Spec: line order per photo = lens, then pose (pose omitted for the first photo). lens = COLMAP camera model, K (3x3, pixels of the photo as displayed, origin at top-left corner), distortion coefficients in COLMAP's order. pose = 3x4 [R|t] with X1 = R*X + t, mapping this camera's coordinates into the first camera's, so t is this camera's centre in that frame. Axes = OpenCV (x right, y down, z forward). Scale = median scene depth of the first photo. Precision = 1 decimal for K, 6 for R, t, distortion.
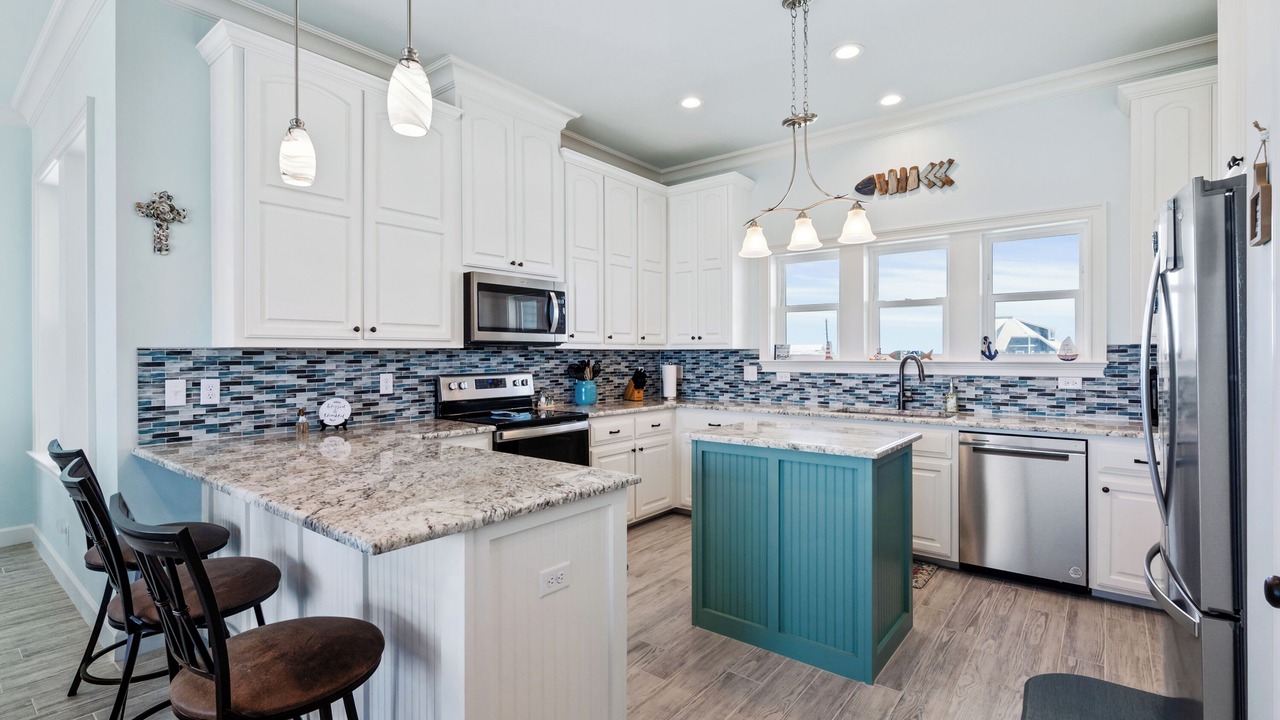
lens RADIAL K [[592.2, 0, 645.7], [0, 592.2, 359.5], [0, 0, 1]] dist [0.001472, 0.000278]
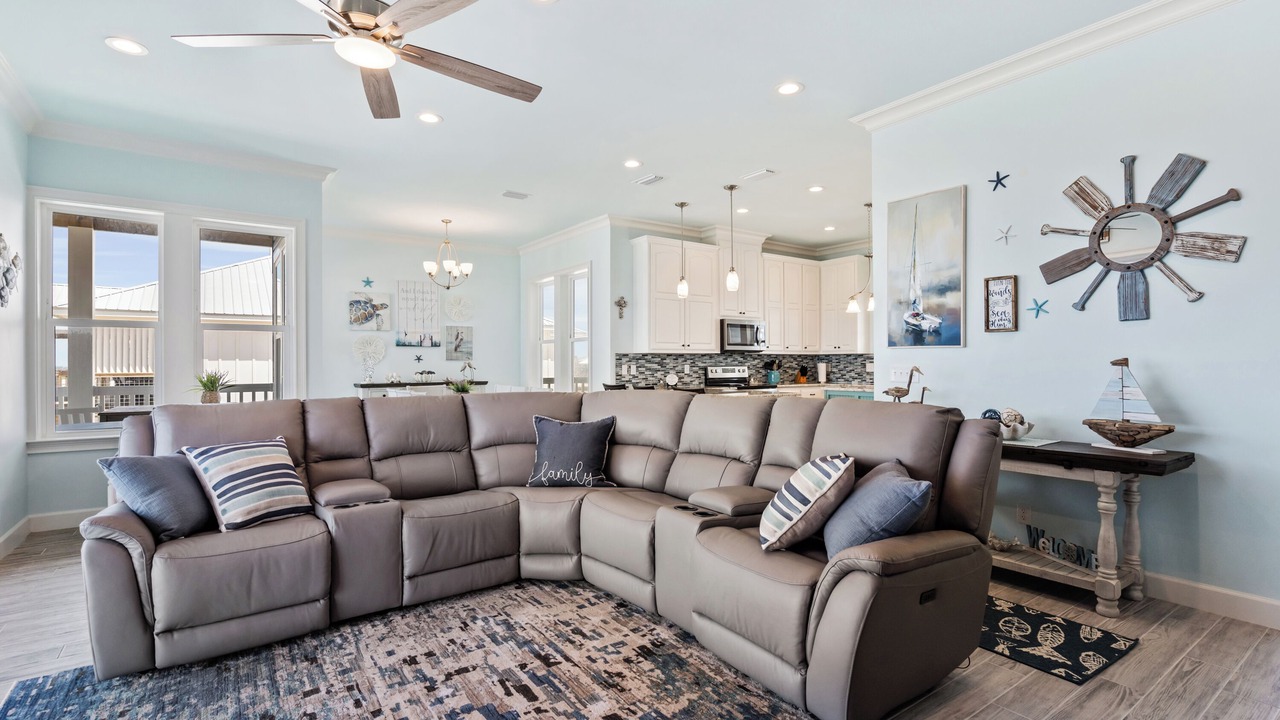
lens RADIAL K [[592.2, 0, 645.7], [0, 592.2, 359.5], [0, 0, 1]] dist [0.001472, 0.000278]
pose [[0.960534, -0.002873, -0.278146, 0.035369], [-0.001404, 0.999884, -0.015174, 0.033316], [0.278157, 0.014966, 0.960419, -1.050998]]
